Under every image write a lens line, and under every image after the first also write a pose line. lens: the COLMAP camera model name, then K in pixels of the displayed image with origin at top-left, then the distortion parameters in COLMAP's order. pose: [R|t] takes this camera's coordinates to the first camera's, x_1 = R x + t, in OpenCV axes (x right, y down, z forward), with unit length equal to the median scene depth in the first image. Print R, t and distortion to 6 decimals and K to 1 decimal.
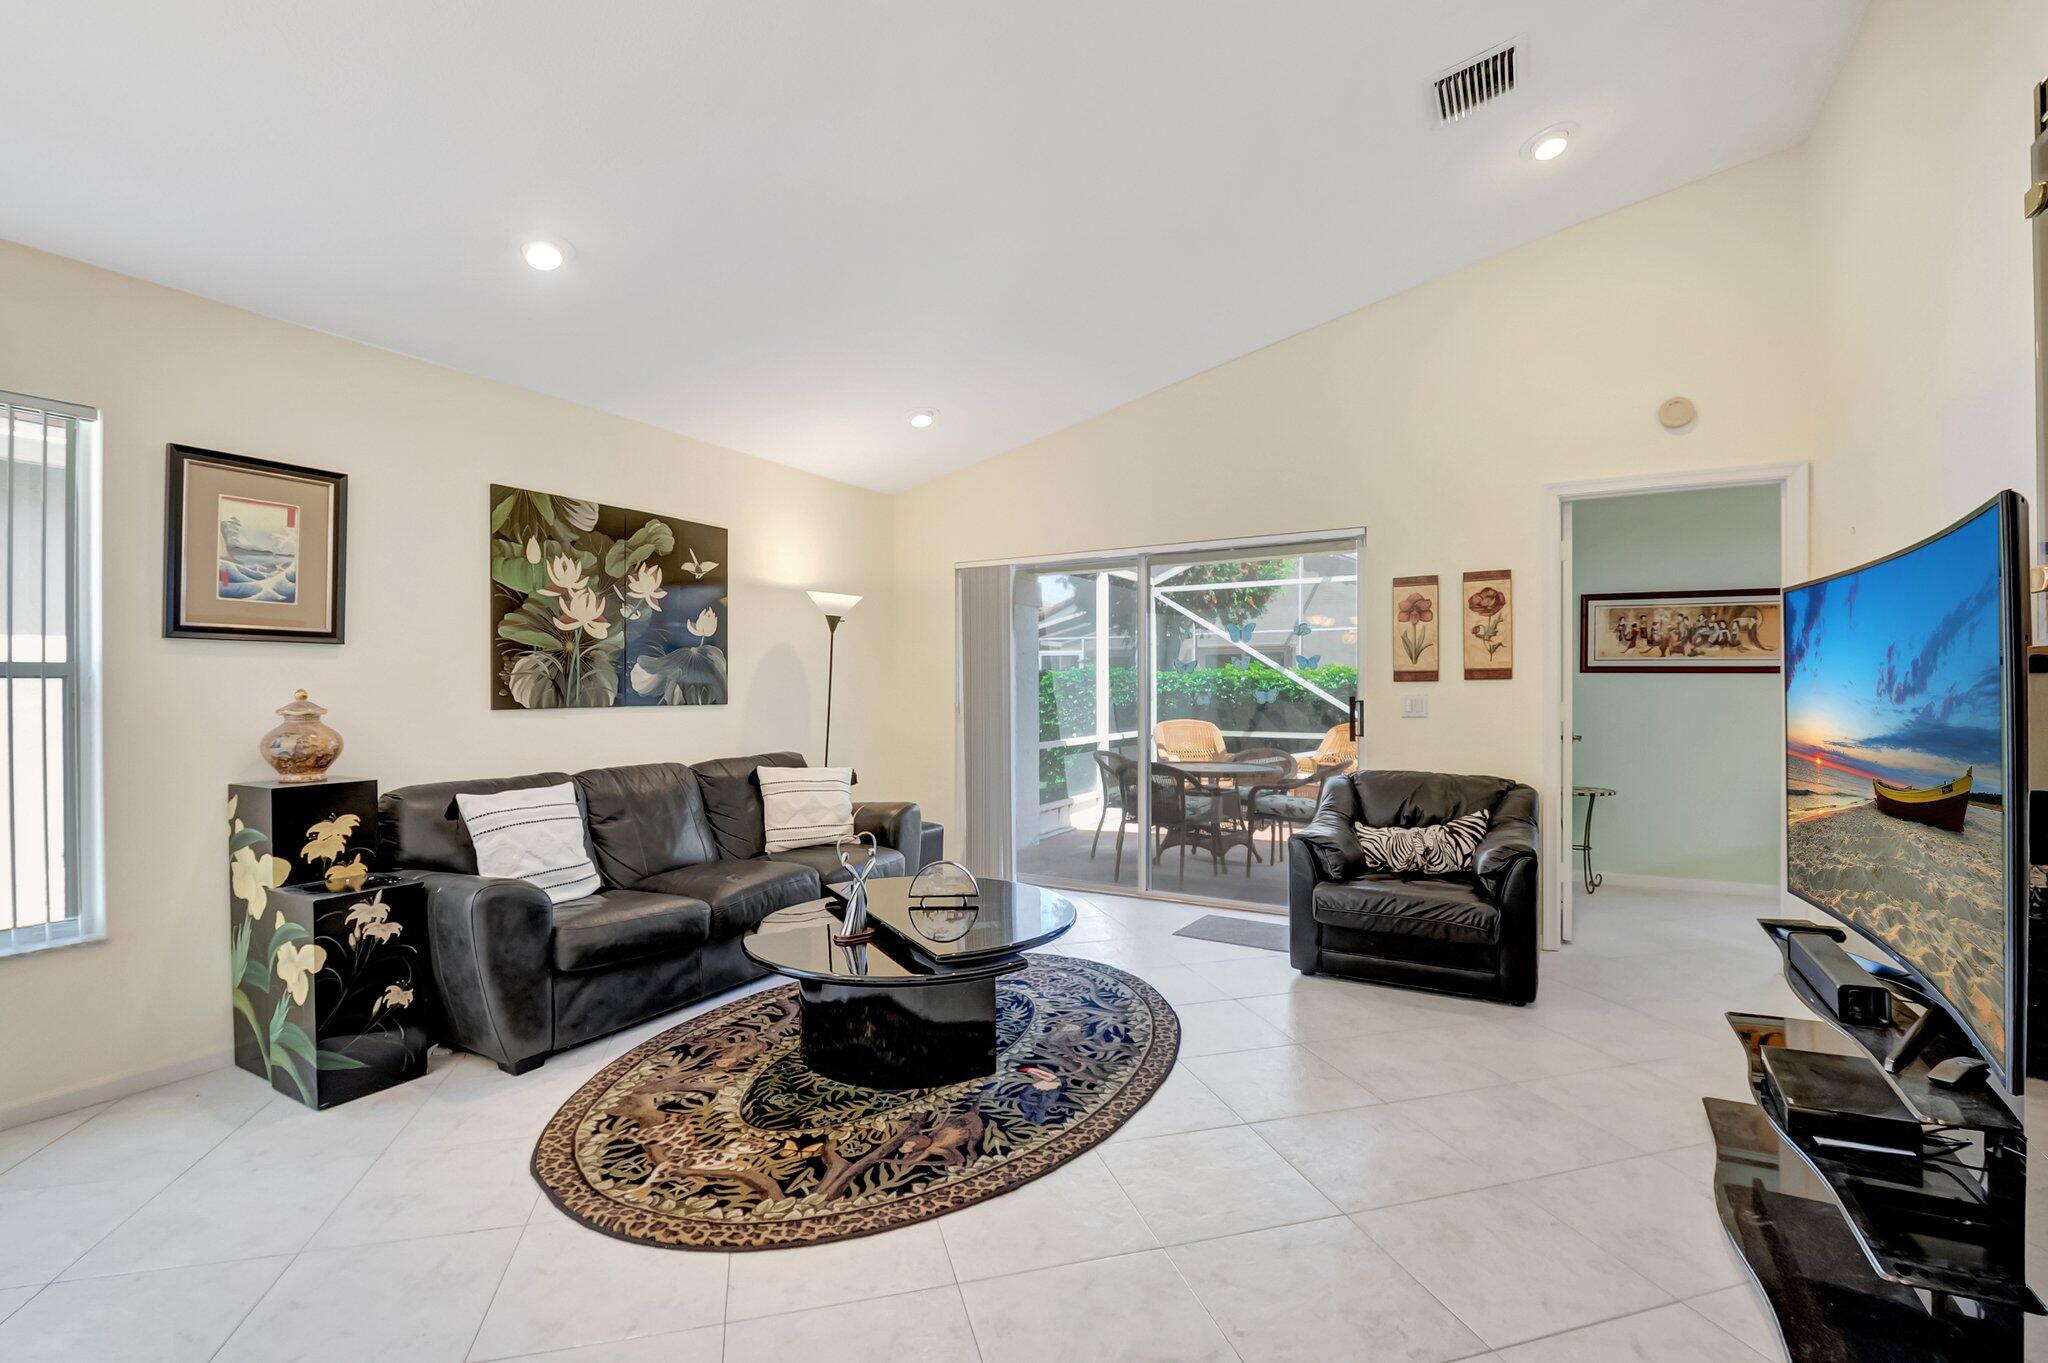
lens RADIAL K [[891.8, 0, 1028.5], [0, 891.8, 684.6], [0, 0, 1]] dist [0.000702, -0.000325]
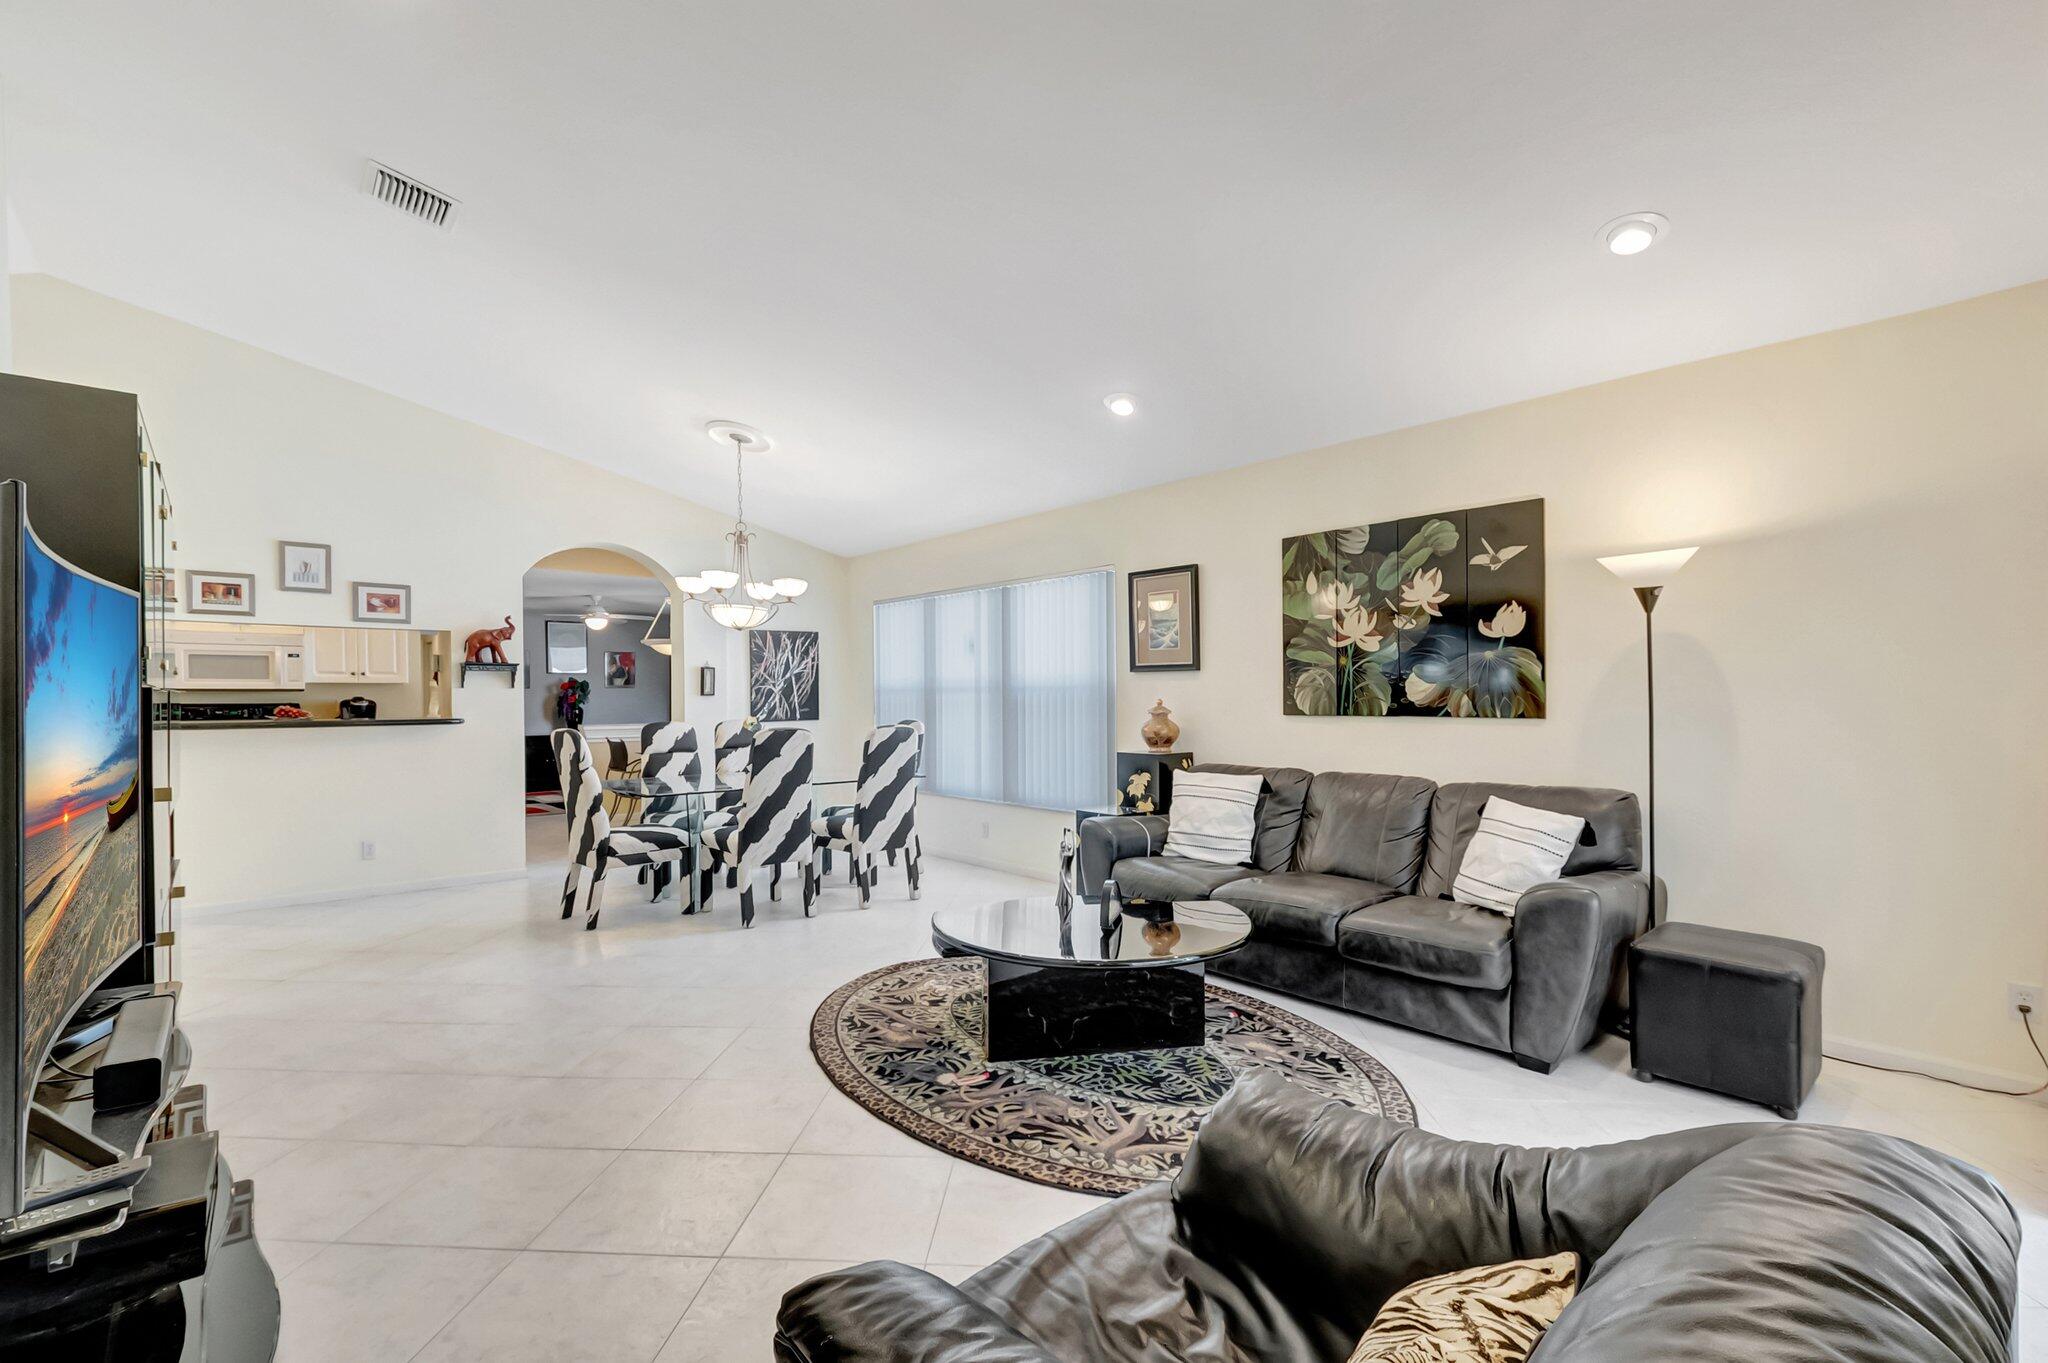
lens RADIAL K [[902.8, 0, 1028.1], [0, 902.8, 692.5], [0, 0, 1]] dist [0.001694, -0.008904]
pose [[-0.322901, -0.001071, -0.946432, 0.732271], [0.006243, 0.999975, -0.003262, -0.002107], [0.946412, -0.006962, -0.322887, 1.054141]]
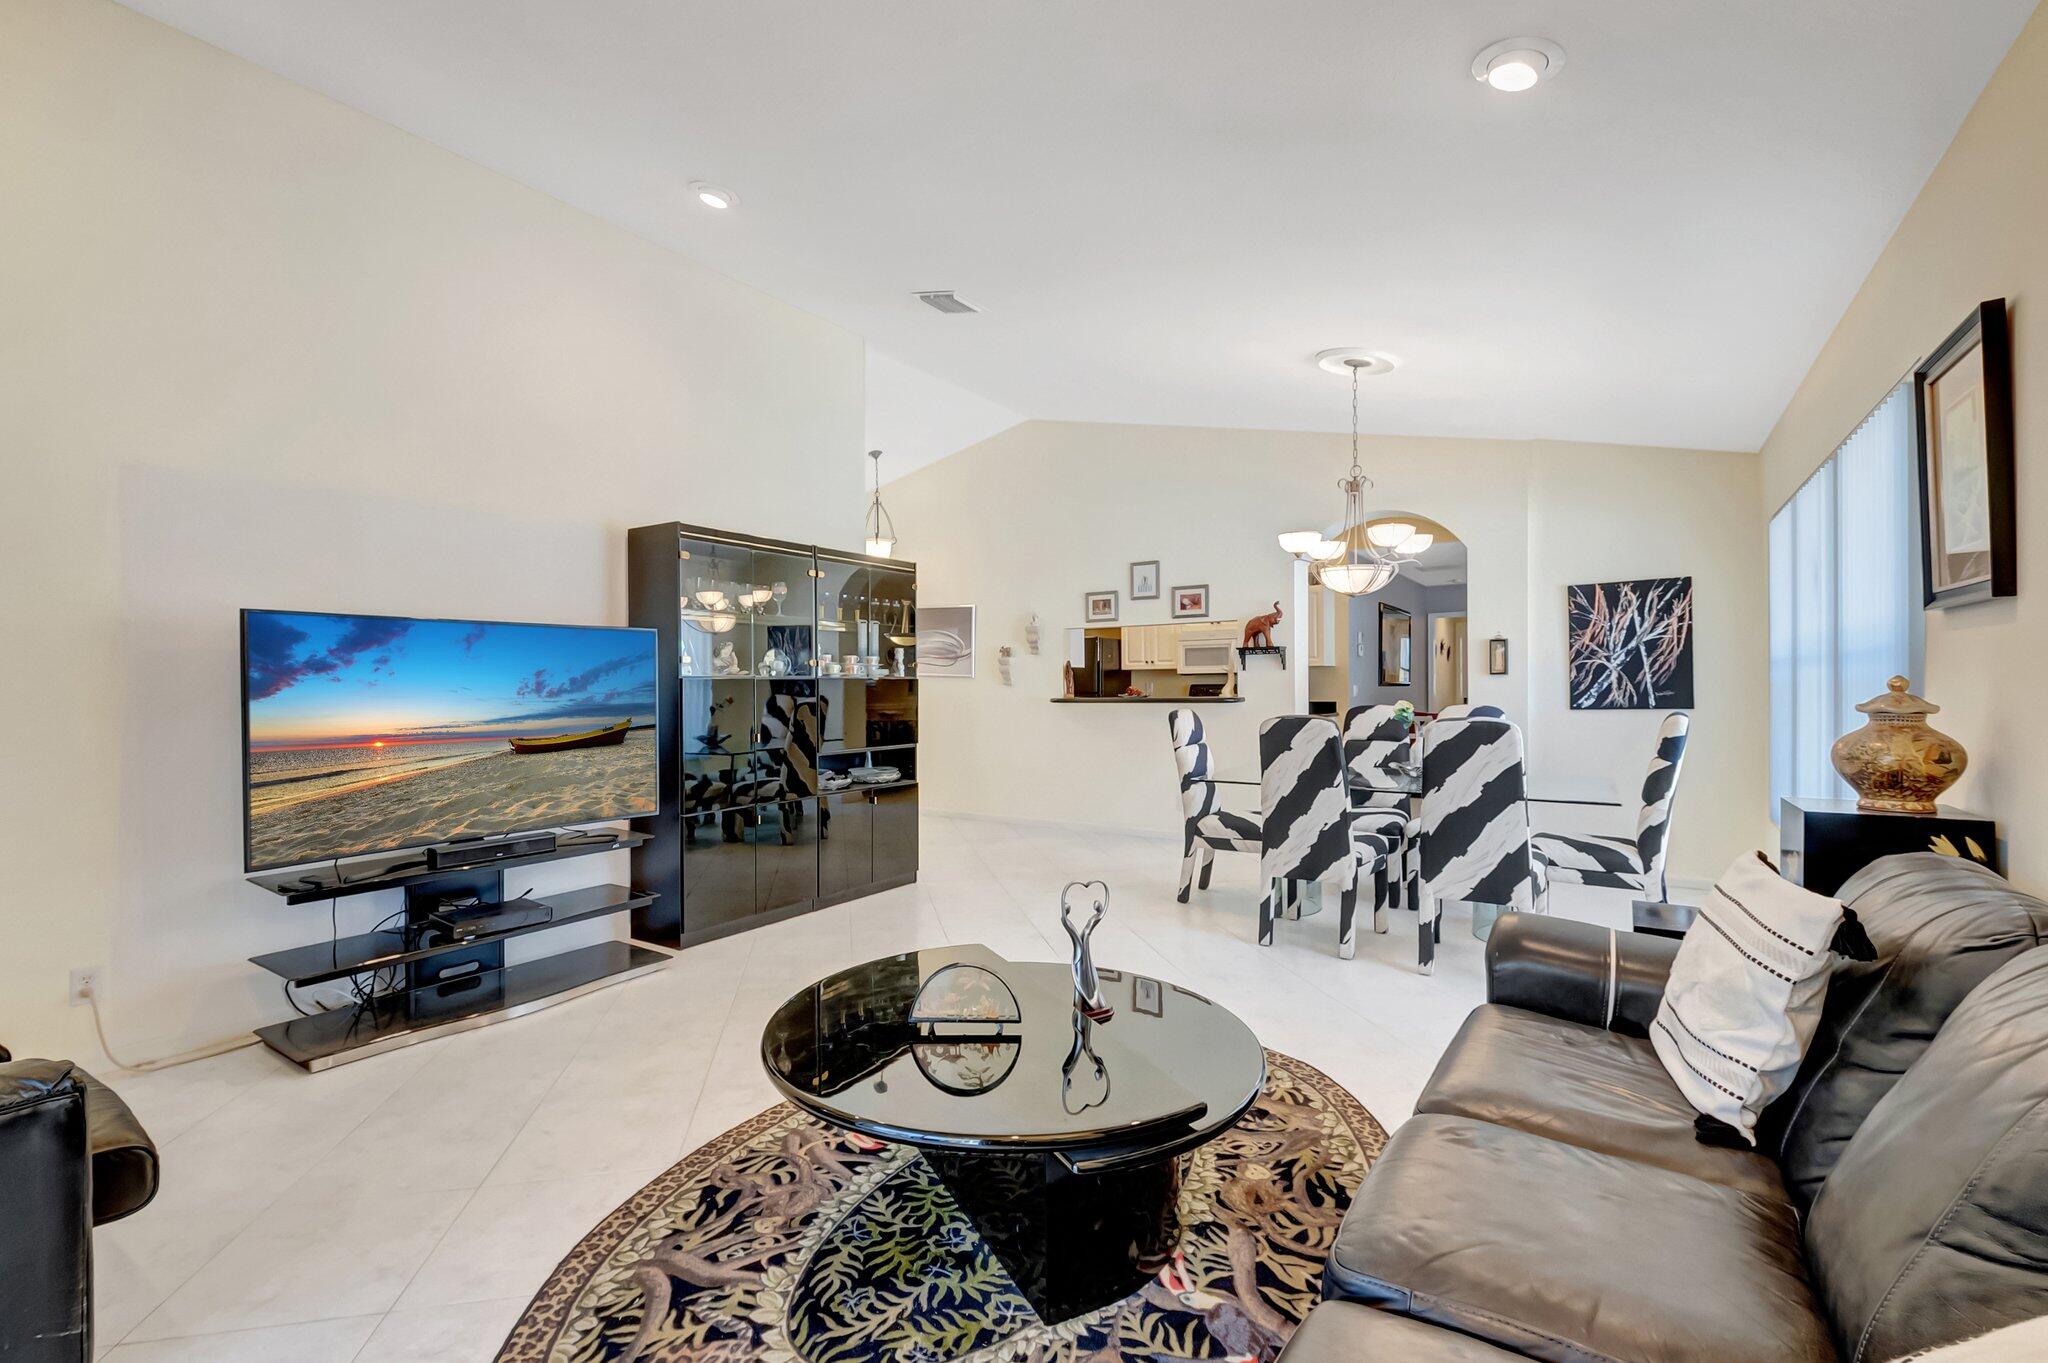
lens RADIAL K [[902.8, 0, 1028.1], [0, 902.8, 692.5], [0, 0, 1]] dist [0.001694, -0.008904]
pose [[-0.997166, 0.013658, 0.073983, -0.161669], [0.014084, 0.999887, 0.005235, 0.005433], [-0.073903, 0.006262, -0.997246, 1.390682]]
